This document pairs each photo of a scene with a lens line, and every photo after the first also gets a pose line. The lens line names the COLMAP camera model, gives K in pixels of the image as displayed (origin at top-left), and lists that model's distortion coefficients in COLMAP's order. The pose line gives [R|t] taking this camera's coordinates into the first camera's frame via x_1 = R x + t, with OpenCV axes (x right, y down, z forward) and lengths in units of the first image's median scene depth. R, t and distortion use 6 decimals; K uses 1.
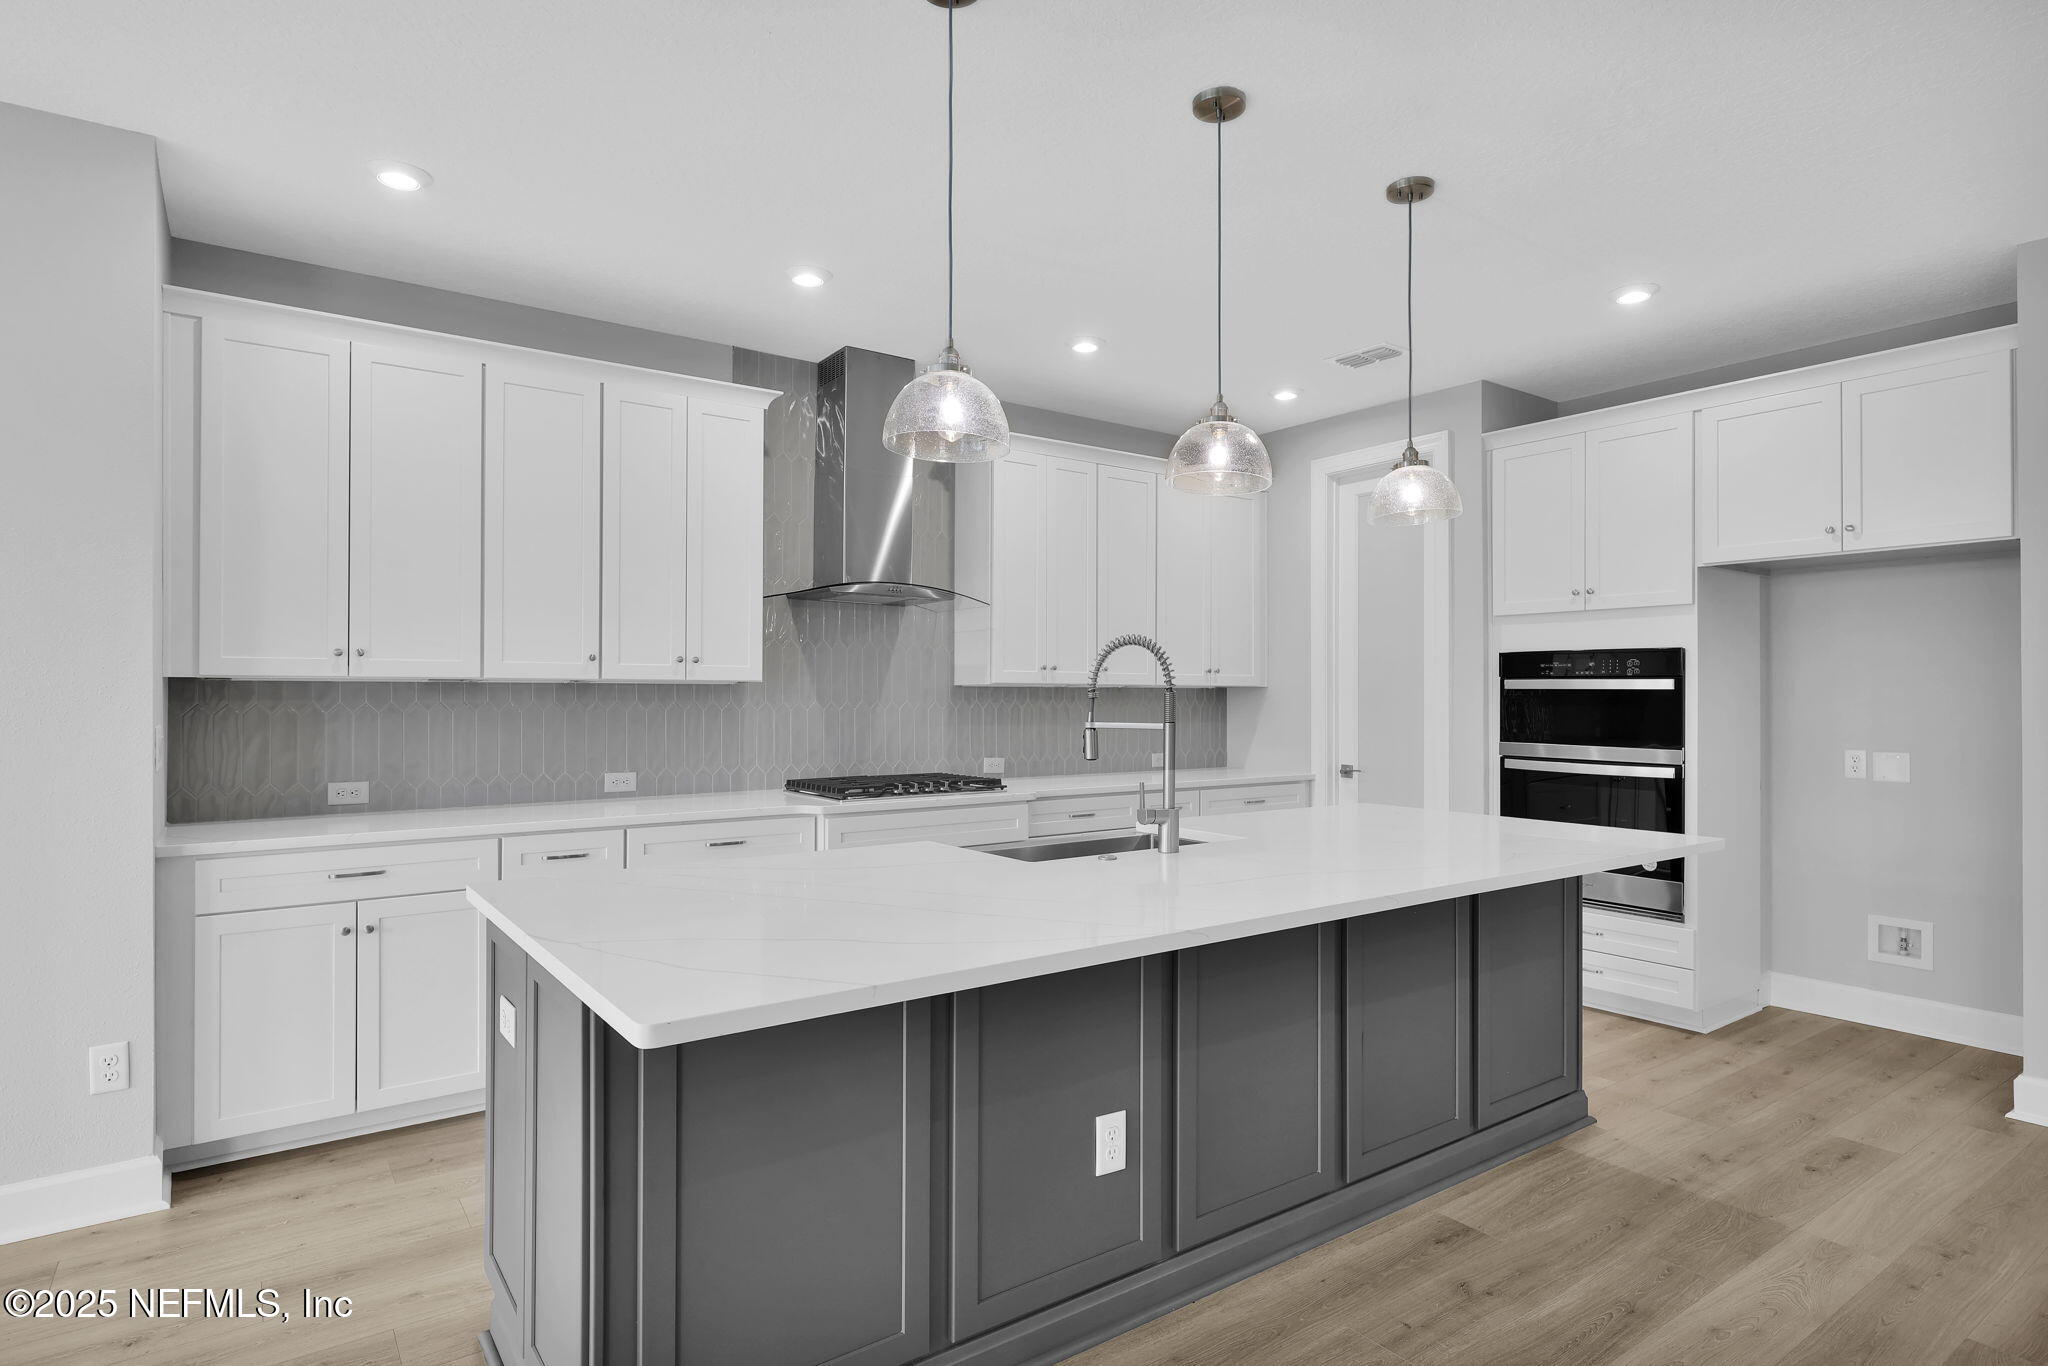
lens RADIAL K [[1091.6, 0, 1014.7], [0, 1091.6, 691.1], [0, 0, 1]] dist [0.002258, 0.000427]
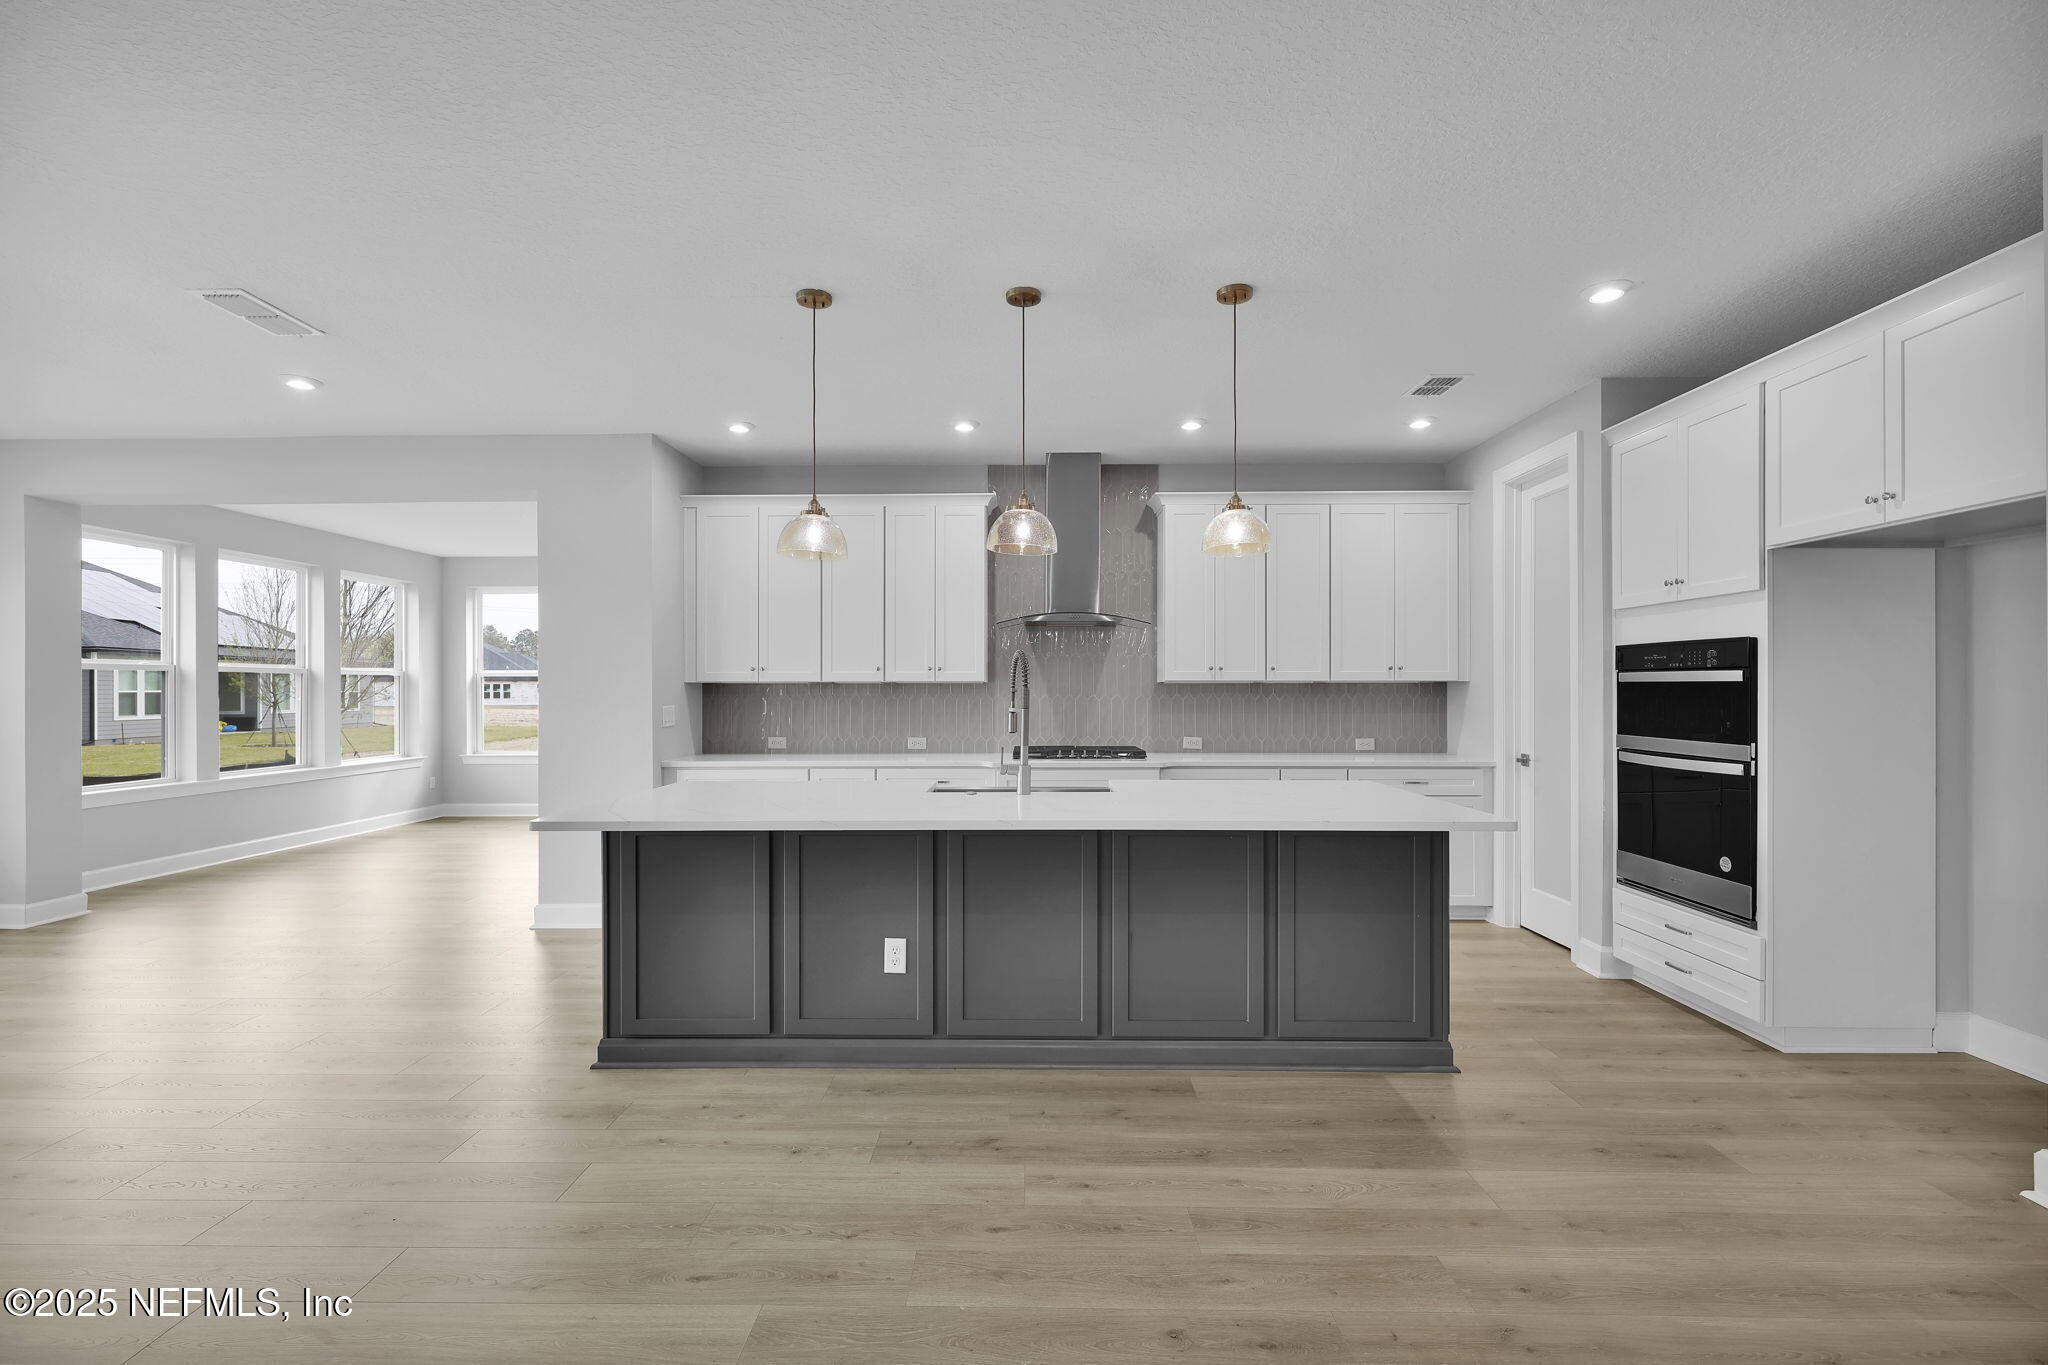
lens RADIAL K [[904.4, 0, 1012.9], [0, 904.4, 690.3], [0, 0, 1]] dist [0.000561, 0.000046]
pose [[0.799936, -0.003002, -0.600078, 0.573355], [0.005790, 0.999980, 0.002716, 0.000388], [0.600057, -0.005647, 0.799937, -0.004545]]
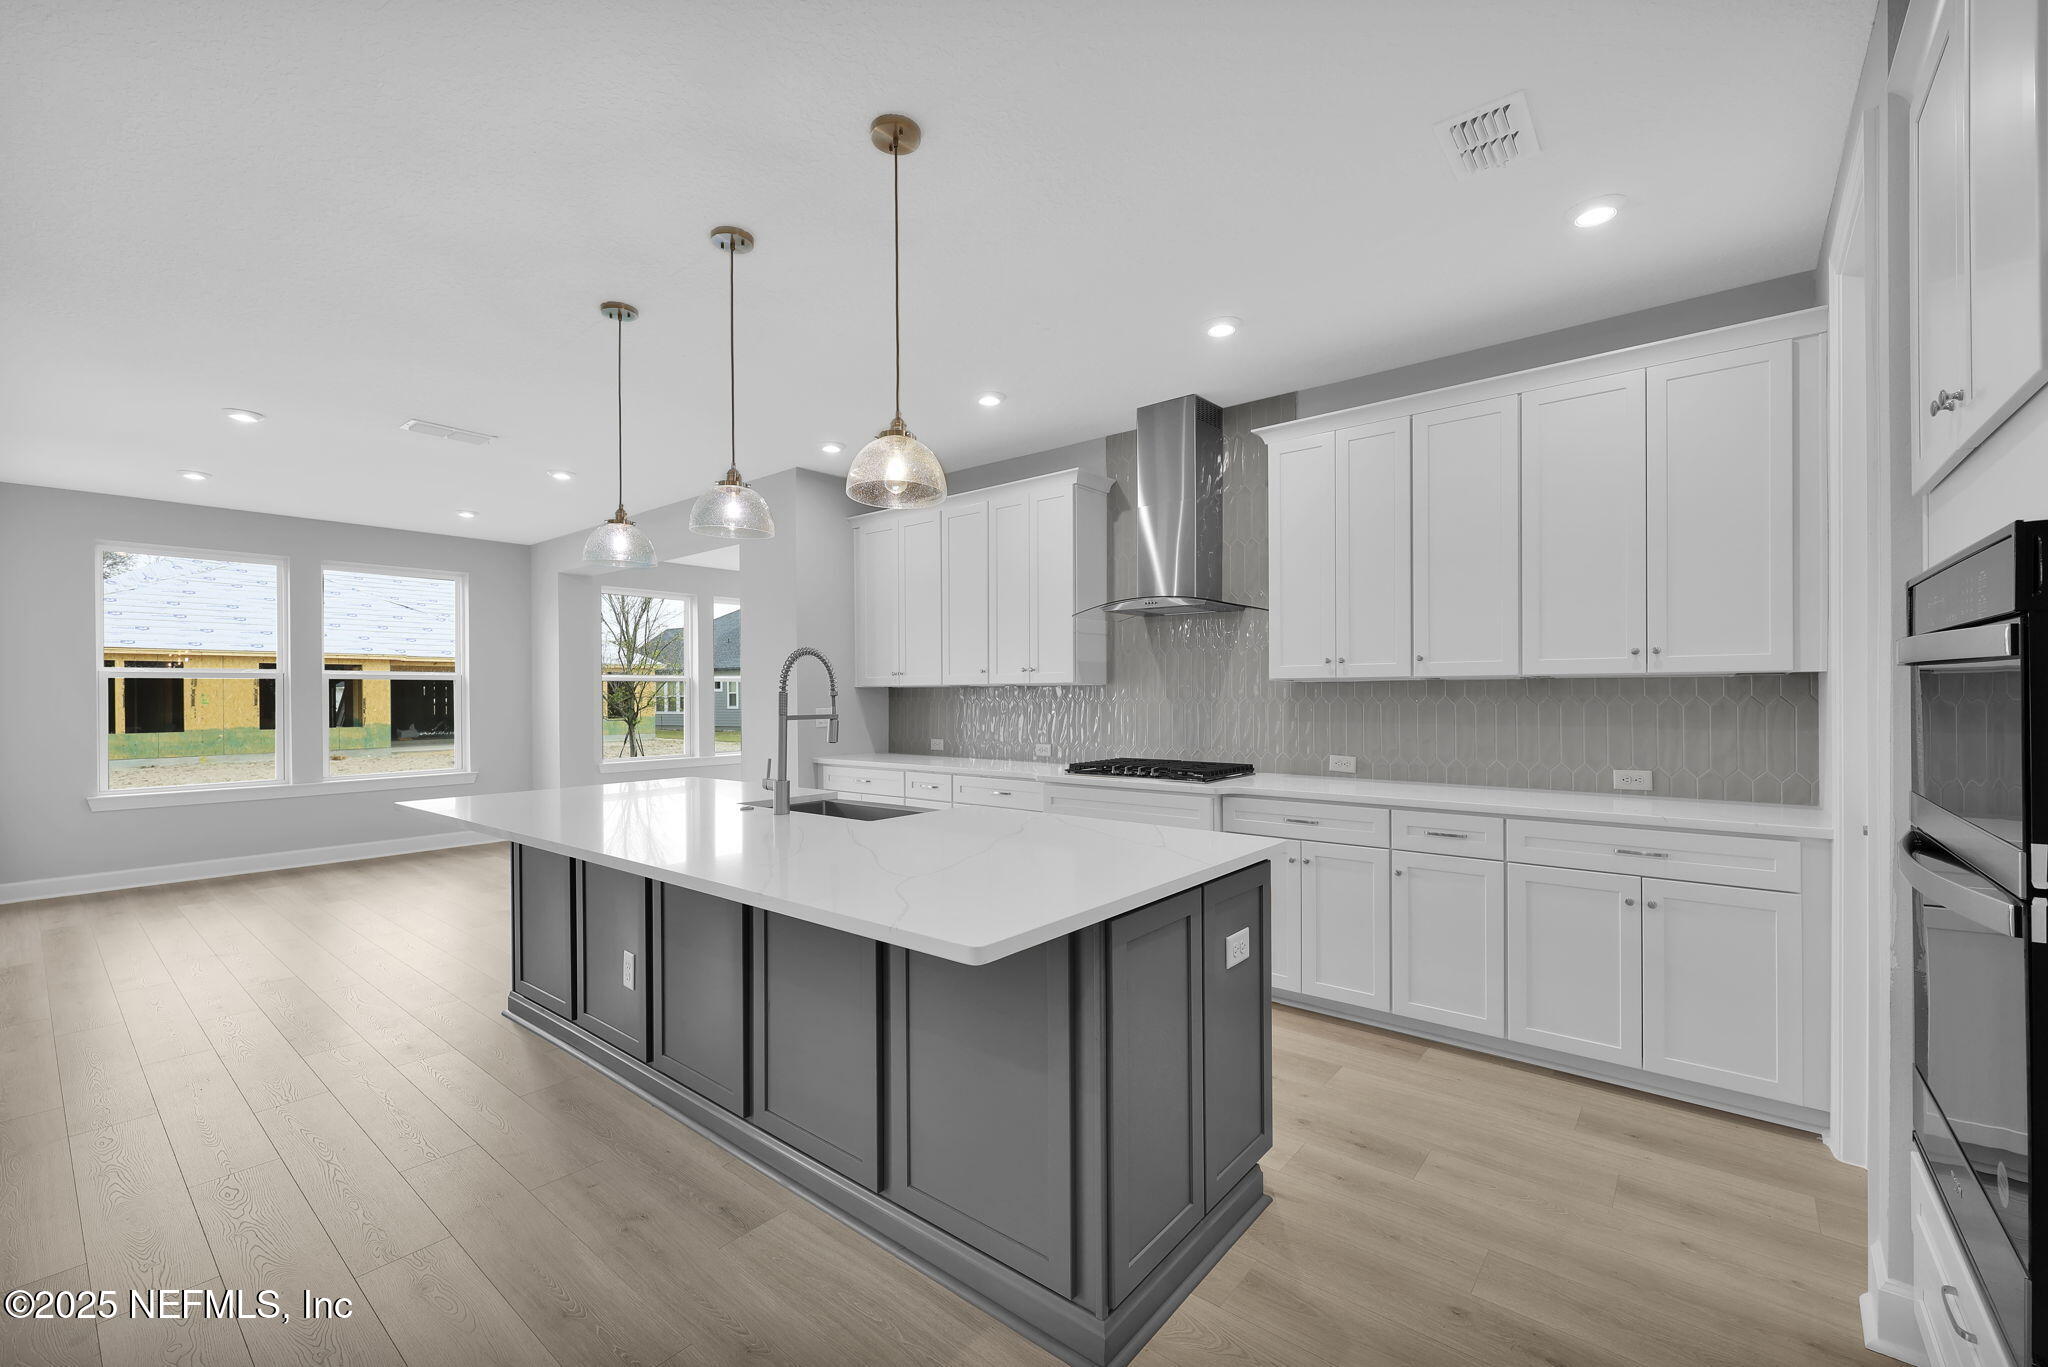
lens RADIAL K [[844.2, 0, 1016.0], [0, 844.2, 694.1], [0, 0, 1]] dist [0.001443, 0.000228]
pose [[0.250173, -0.003378, -0.968195, 0.776821], [0.012318, 0.999924, -0.000306, 0.004423], [0.968123, -0.011850, 0.250195, 0.665688]]
